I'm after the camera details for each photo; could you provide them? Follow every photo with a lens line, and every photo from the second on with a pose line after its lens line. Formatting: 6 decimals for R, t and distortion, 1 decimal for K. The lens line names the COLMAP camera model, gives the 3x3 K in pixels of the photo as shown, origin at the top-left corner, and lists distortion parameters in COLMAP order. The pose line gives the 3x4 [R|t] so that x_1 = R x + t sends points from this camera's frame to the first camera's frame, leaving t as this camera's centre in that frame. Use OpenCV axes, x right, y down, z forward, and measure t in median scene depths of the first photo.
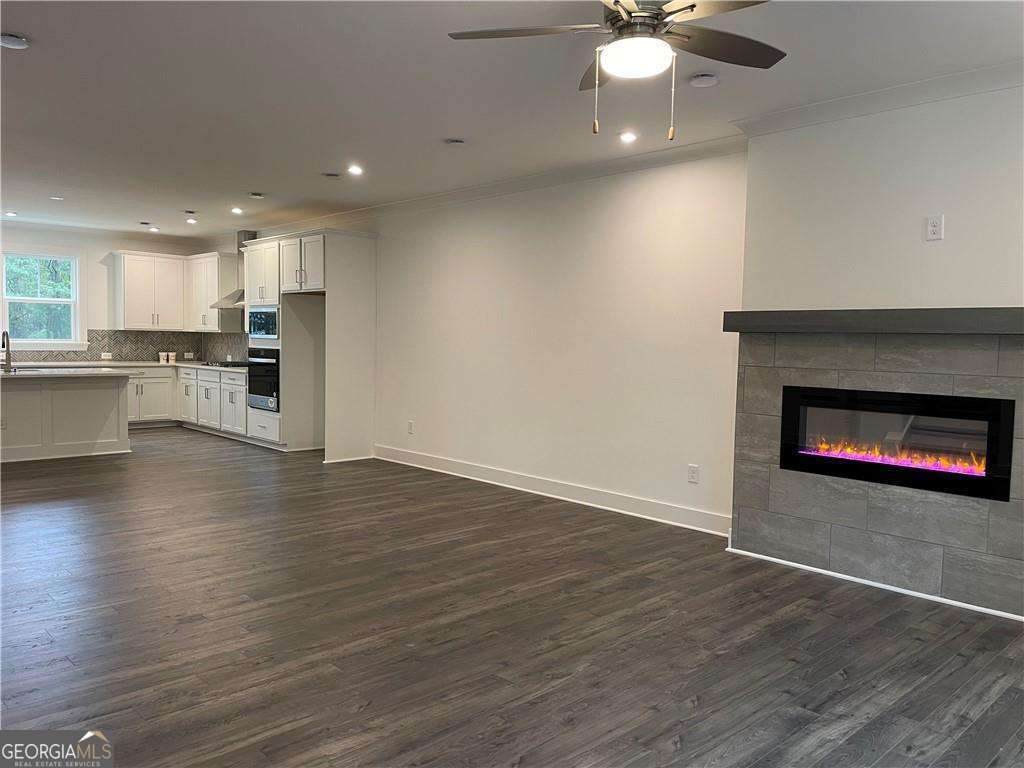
lens RADIAL K [[774.3, 0, 524.7], [0, 774.3, 392.1], [0, 0, 1]] dist [0.064401, -0.076877]
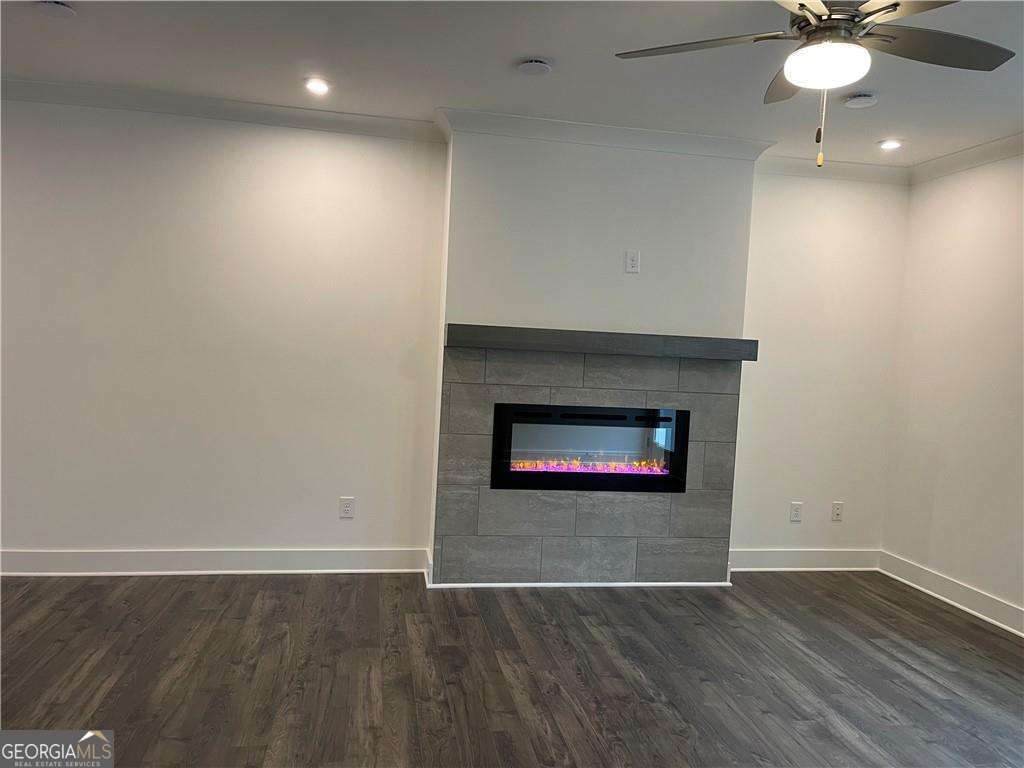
lens RADIAL K [[774.3, 0, 511.6], [0, 774.3, 390.0], [0, 0, 1]] dist [0.064401, -0.076877]
pose [[0.550449, -0.037984, 0.834004, -0.461661], [0.018456, 0.999274, 0.033330, -0.056944], [-0.834665, -0.002955, 0.550751, 0.463021]]
